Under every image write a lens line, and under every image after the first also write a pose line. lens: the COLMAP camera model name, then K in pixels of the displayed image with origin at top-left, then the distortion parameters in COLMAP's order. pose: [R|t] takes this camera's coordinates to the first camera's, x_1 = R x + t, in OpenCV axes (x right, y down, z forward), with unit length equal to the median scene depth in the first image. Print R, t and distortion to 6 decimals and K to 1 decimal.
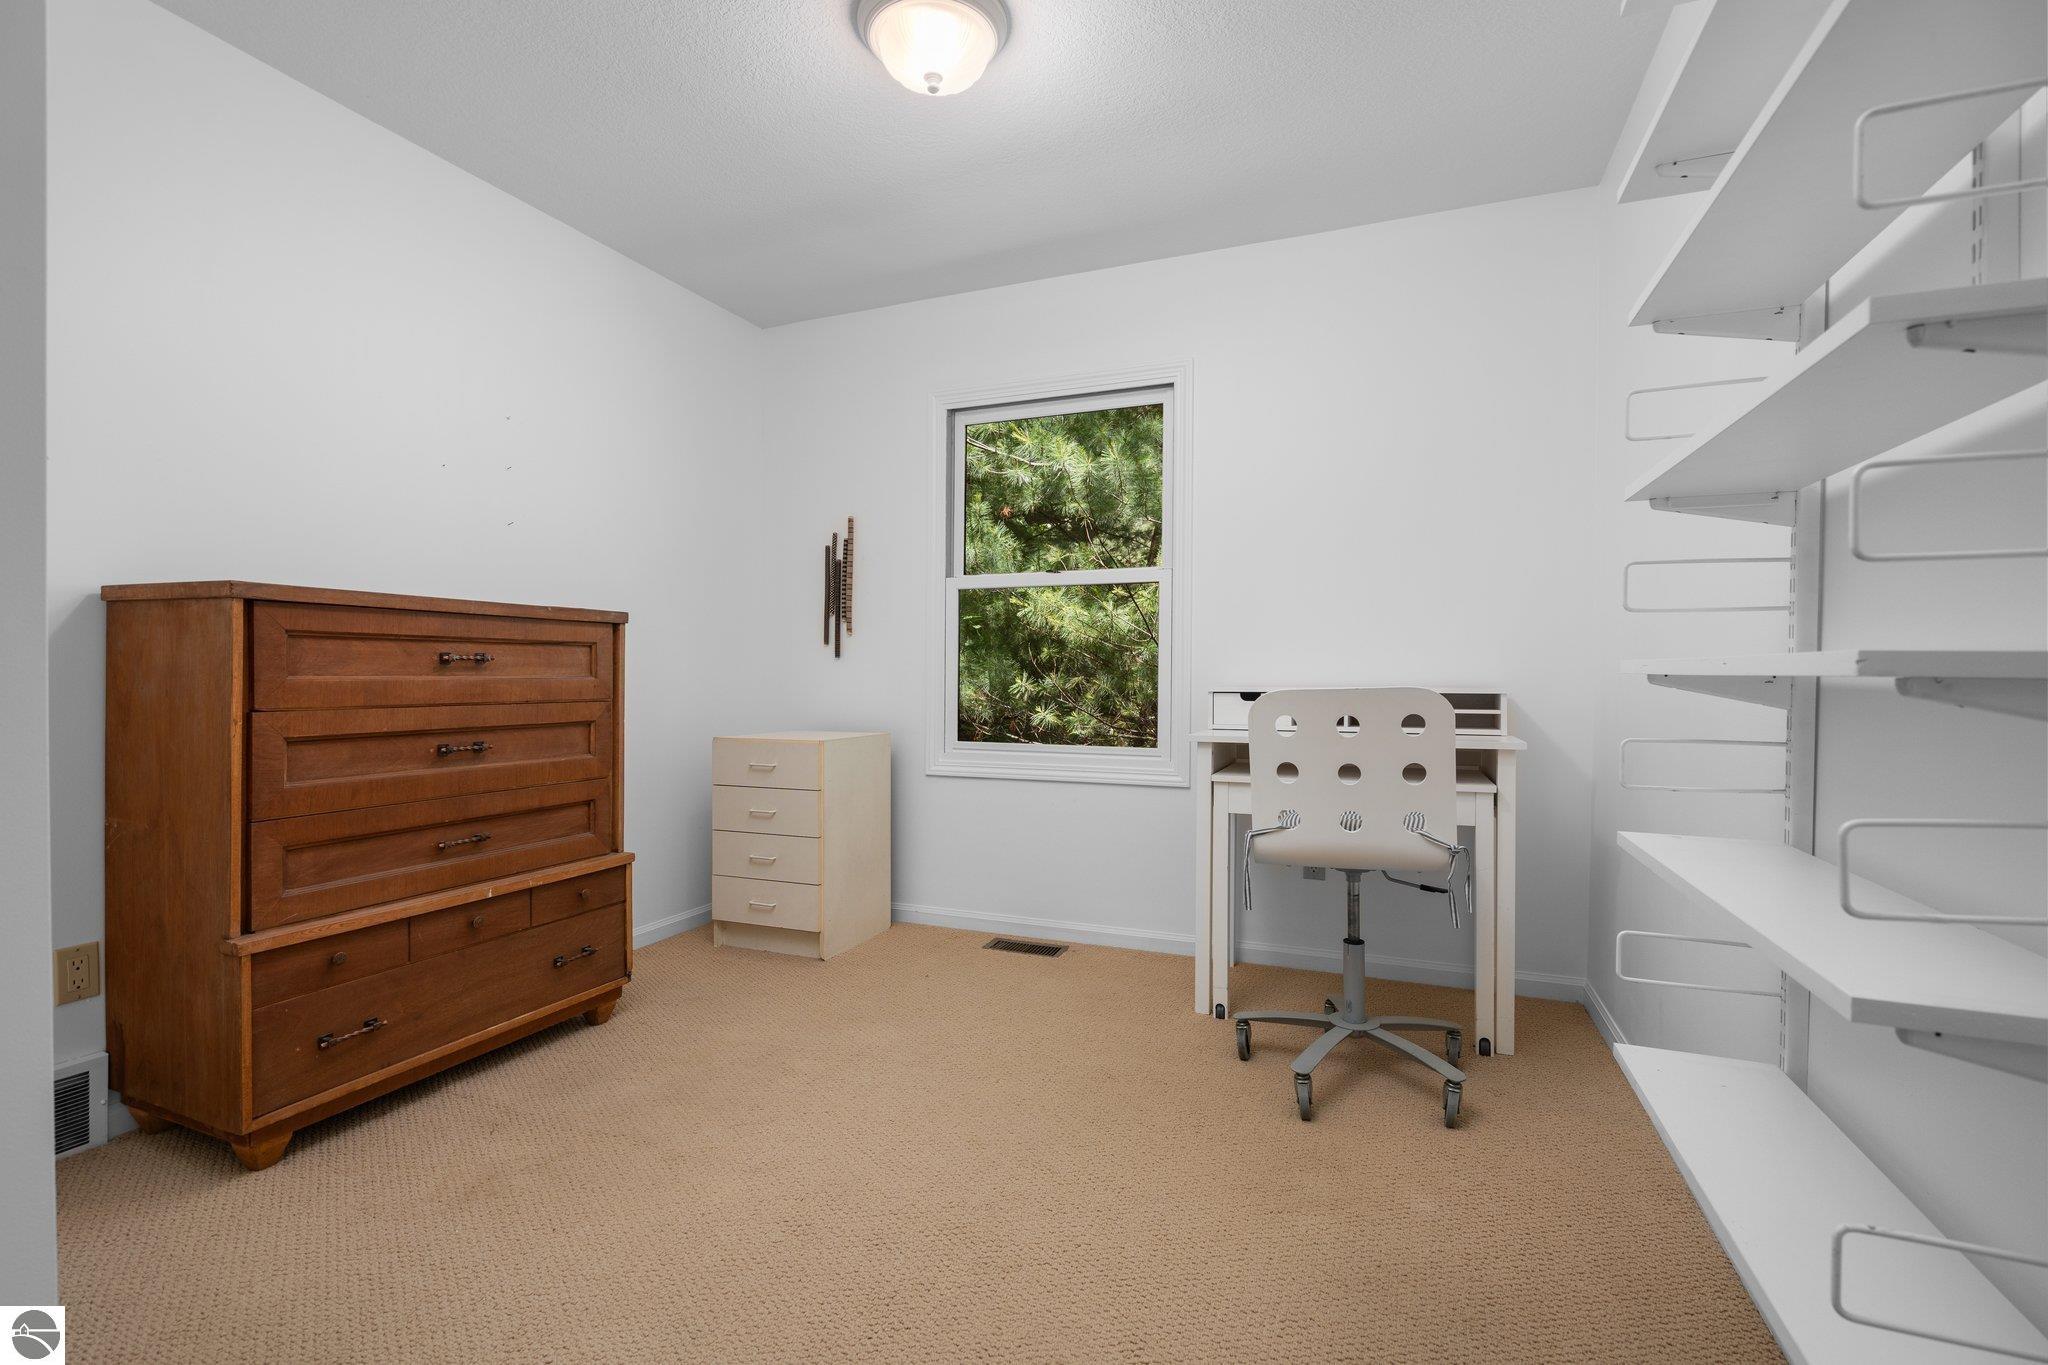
lens RADIAL K [[940.0, 0, 1019.4], [0, 940.0, 689.4], [0, 0, 1]] dist [0.001157, 0.001305]
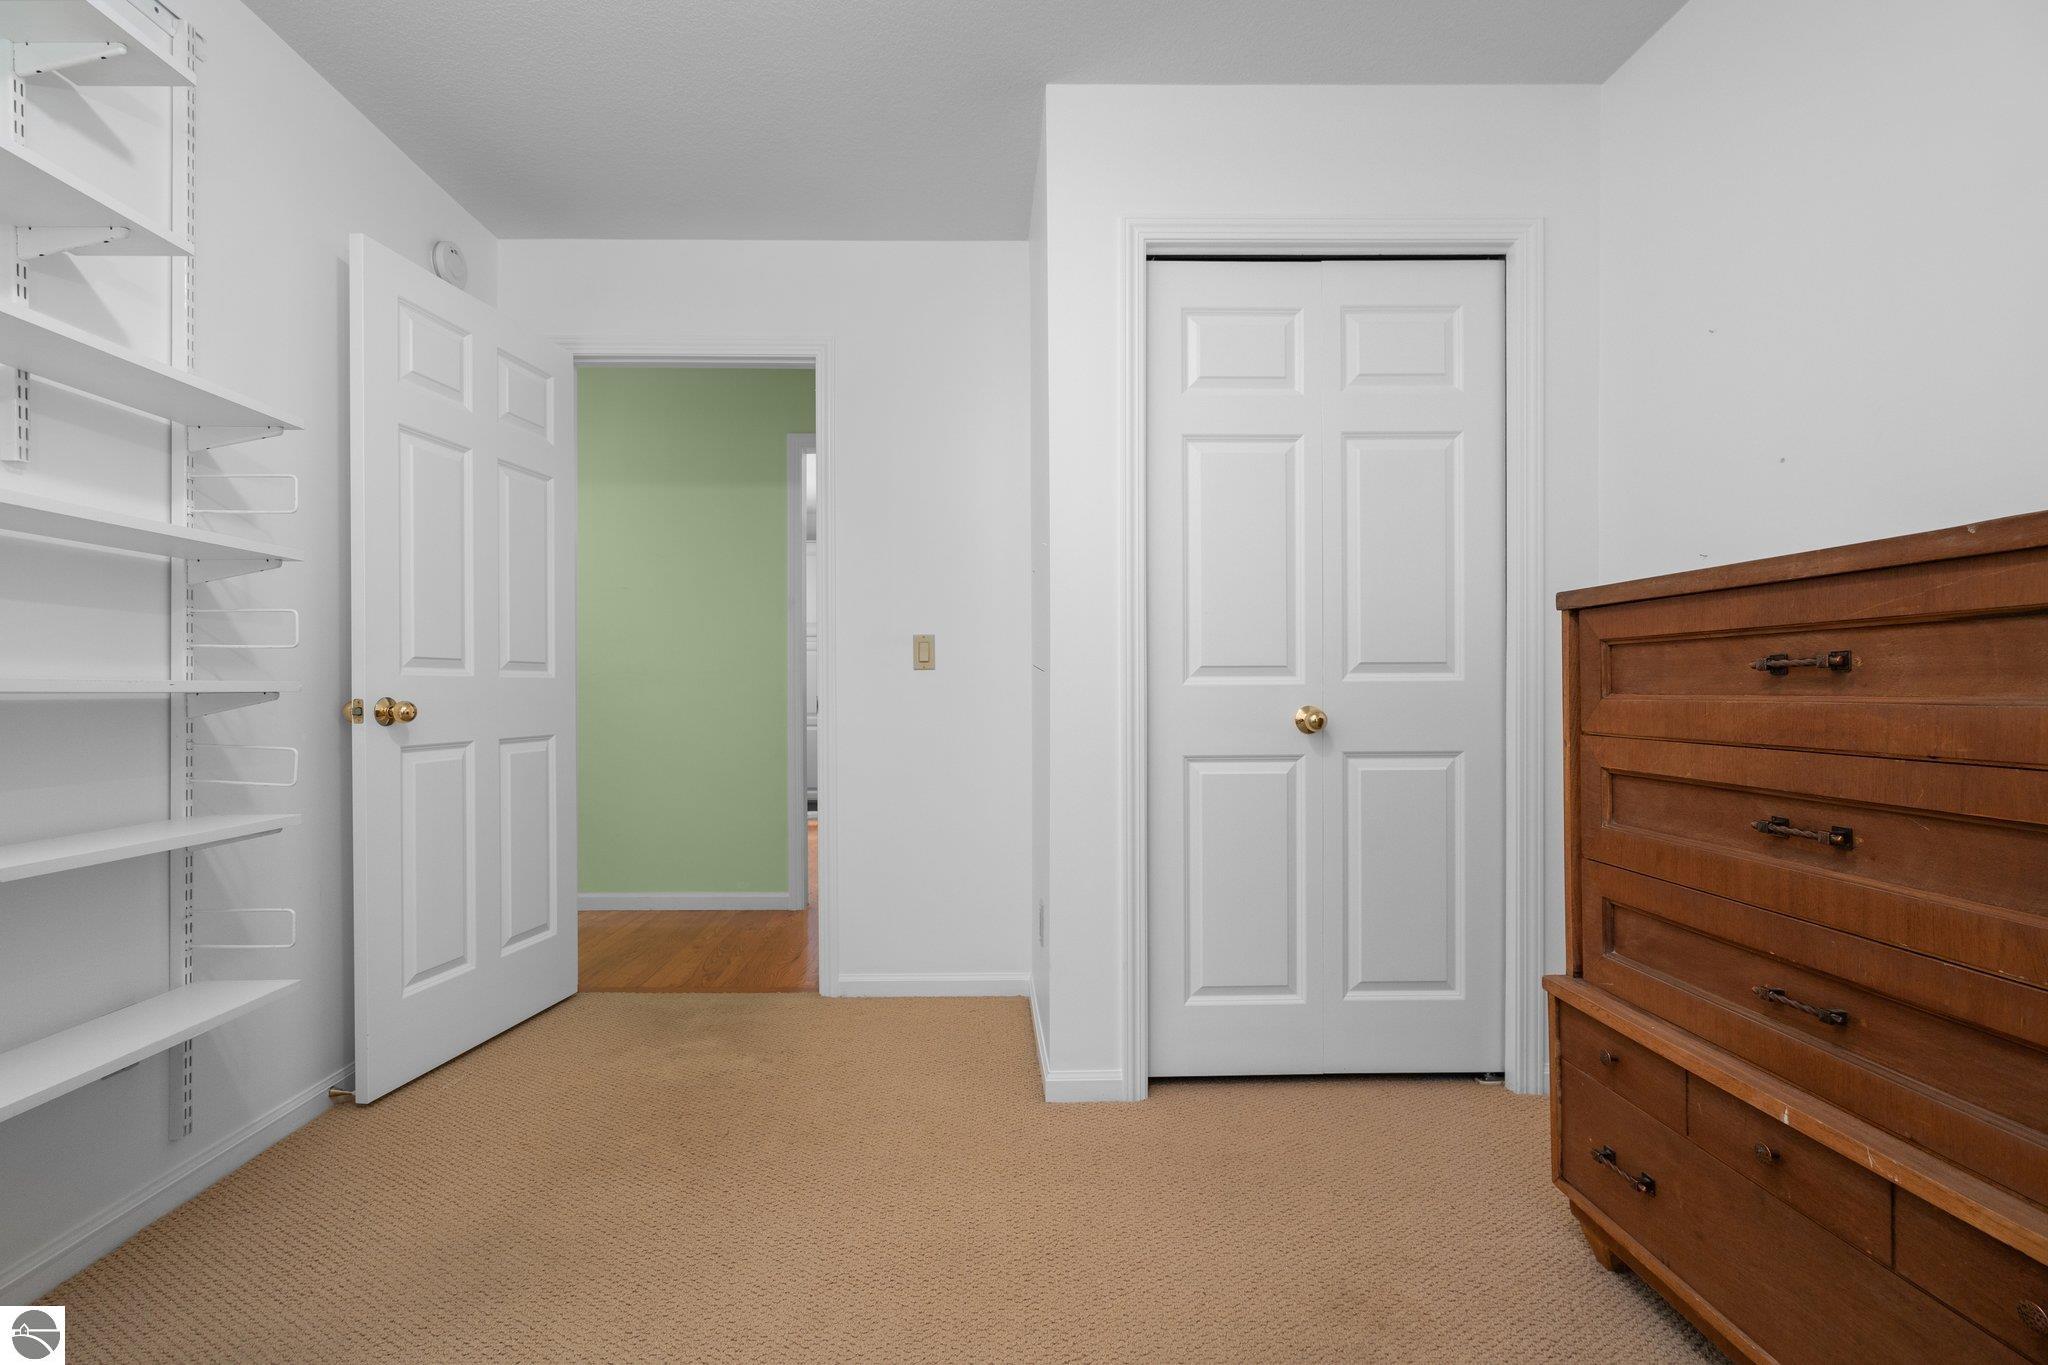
lens RADIAL K [[940.0, 0, 1019.4], [0, 940.0, 689.4], [0, 0, 1]] dist [0.001157, 0.001305]
pose [[-0.911287, 0.006929, -0.411715, 0.034607], [0.001780, 0.999915, 0.012888, -0.026279], [0.411769, 0.011012, -0.911222, 1.328911]]
